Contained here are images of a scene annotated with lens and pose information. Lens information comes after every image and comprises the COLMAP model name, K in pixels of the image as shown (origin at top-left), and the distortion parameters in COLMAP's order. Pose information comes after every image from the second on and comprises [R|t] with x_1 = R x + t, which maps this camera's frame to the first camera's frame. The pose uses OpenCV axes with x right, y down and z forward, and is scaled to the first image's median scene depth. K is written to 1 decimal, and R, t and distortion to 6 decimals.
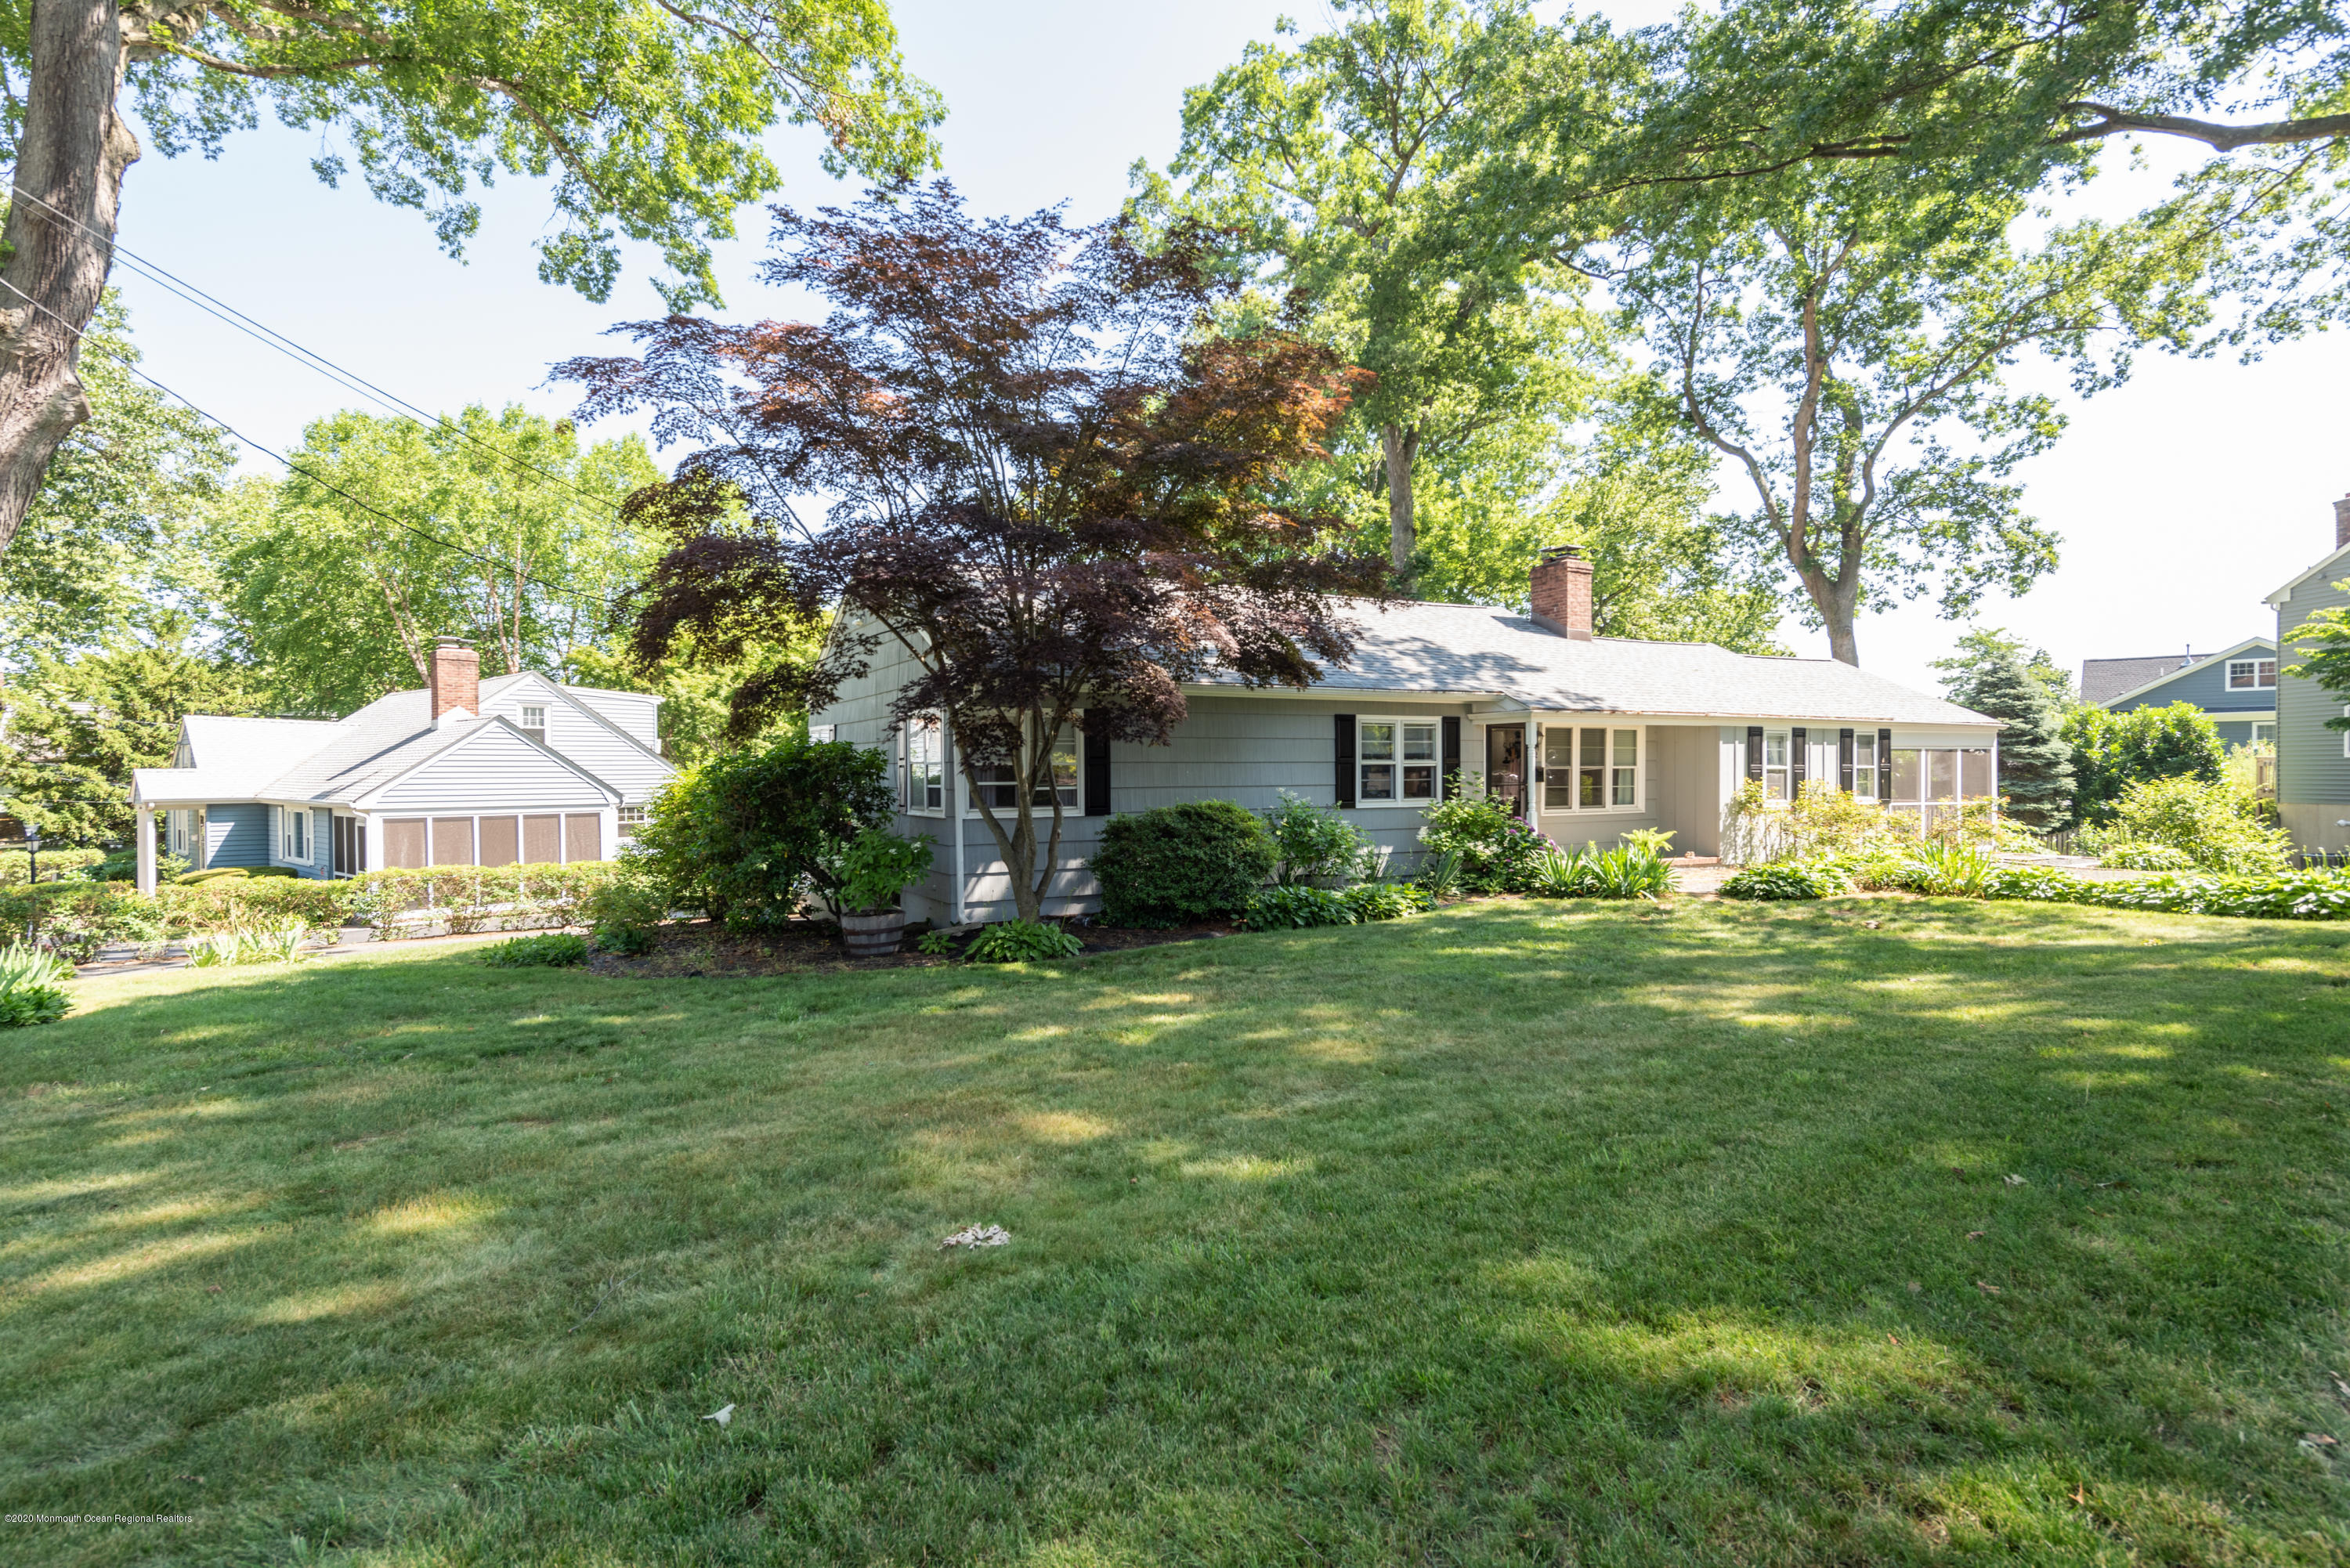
lens RADIAL K [[1138.9, 0, 1164.6], [0, 1138.9, 774.1], [0, 0, 1]] dist [0.022201, 0.000094]
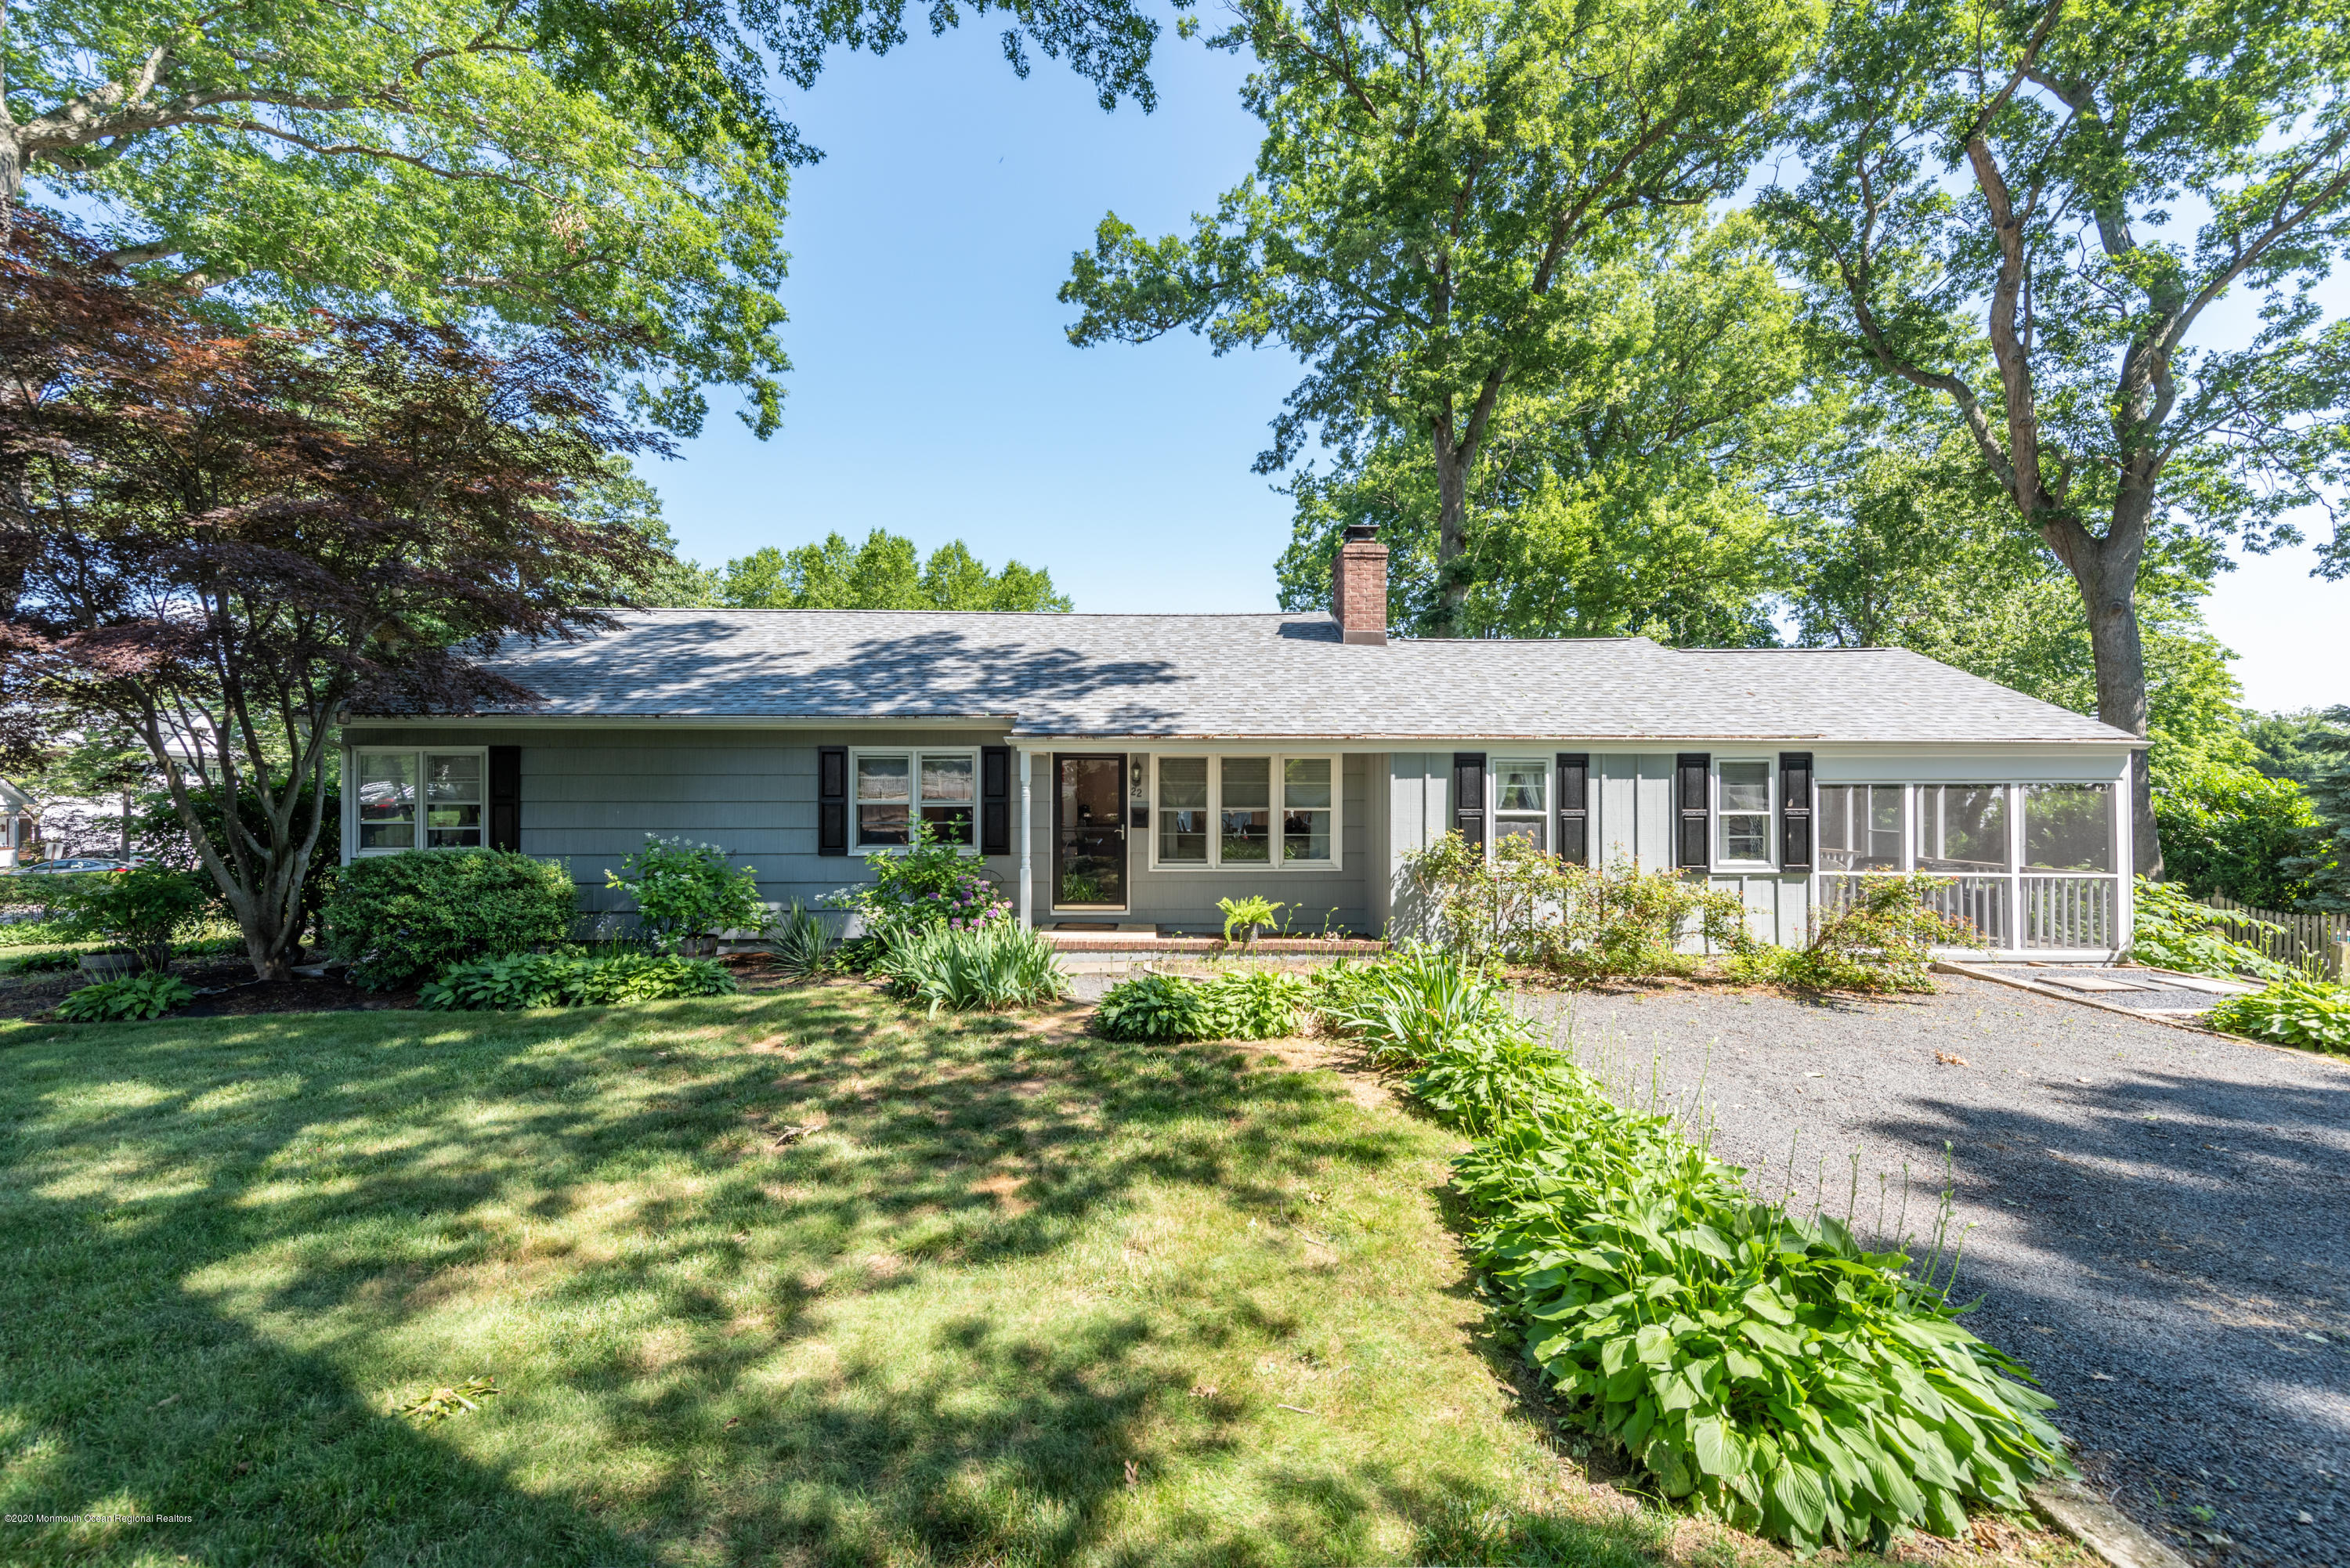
lens RADIAL K [[958.5, 0, 1177.5], [0, 958.5, 790.3], [0, 0, 1]] dist [0.003865, -0.000436]
pose [[0.882585, -0.001220, -0.470151, 0.583122], [-0.008944, 0.999772, -0.019385, -0.005995], [0.470068, 0.021314, 0.882373, 0.389646]]
